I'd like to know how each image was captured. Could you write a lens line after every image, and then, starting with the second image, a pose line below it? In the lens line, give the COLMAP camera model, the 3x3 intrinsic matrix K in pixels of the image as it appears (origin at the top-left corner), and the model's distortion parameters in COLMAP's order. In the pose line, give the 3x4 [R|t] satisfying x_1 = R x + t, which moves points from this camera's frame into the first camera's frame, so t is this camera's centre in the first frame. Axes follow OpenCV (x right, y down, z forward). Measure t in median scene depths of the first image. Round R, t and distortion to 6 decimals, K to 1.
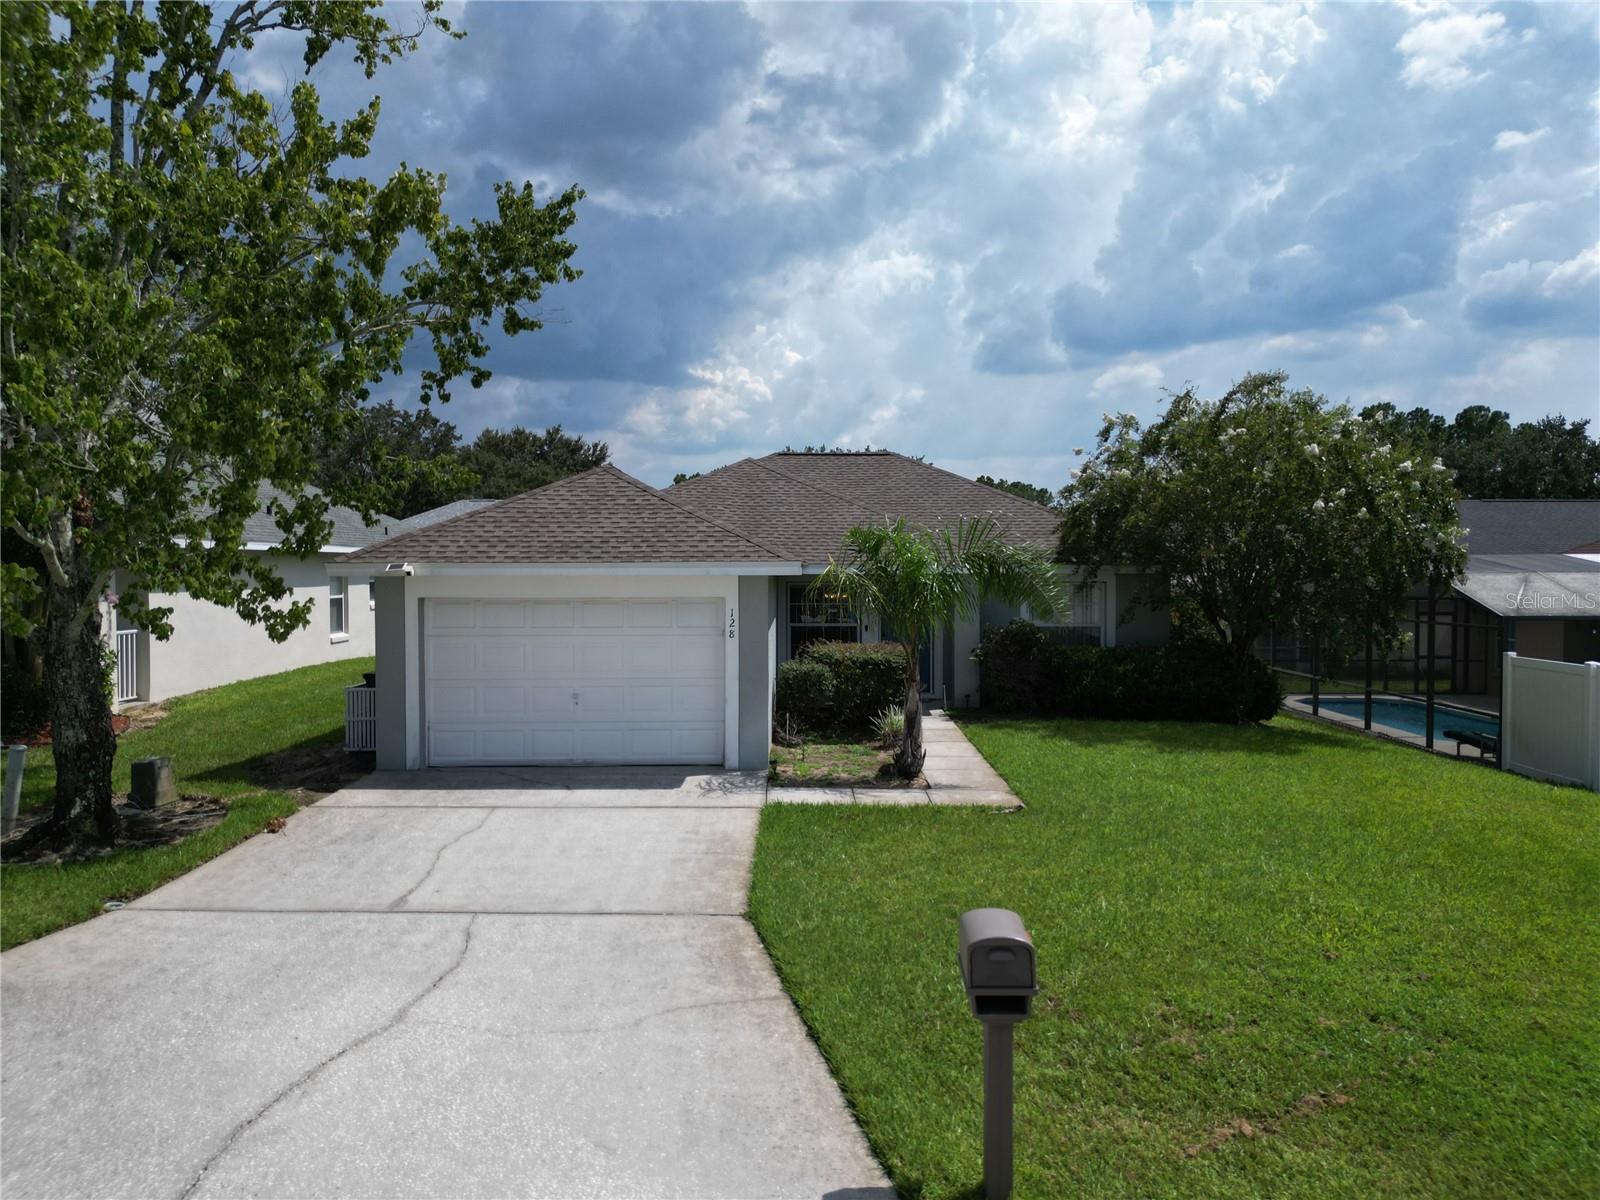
lens RADIAL K [[1104.6, 0, 800.0], [0, 1104.6, 600.0], [0, 0, 1]] dist [0.109747, -0.154688]
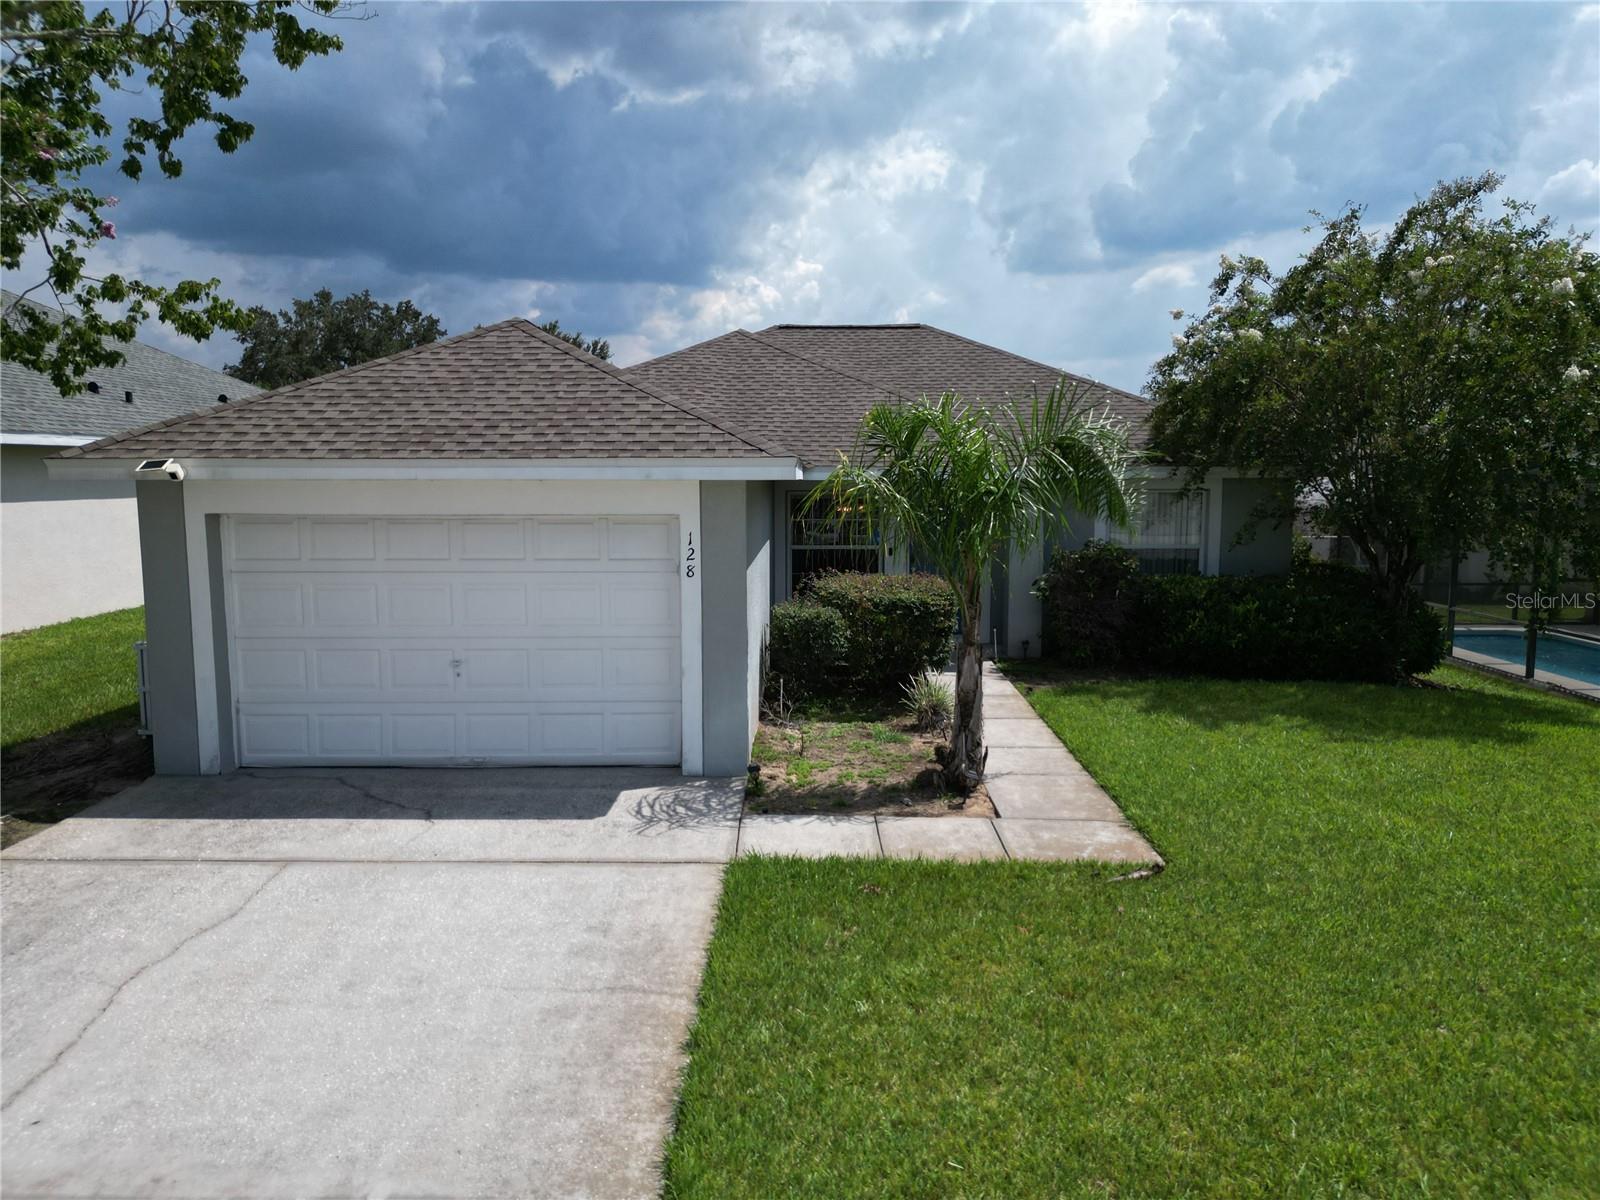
lens RADIAL K [[1104.6, 0, 800.0], [0, 1104.6, 600.0], [0, 0, 1]] dist [0.109747, -0.154688]
pose [[0.999913, 0.000476, -0.013201, 0.010250], [0.000611, 0.996615, 0.082202, -0.005110], [0.013196, -0.082203, 0.996528, 0.316386]]
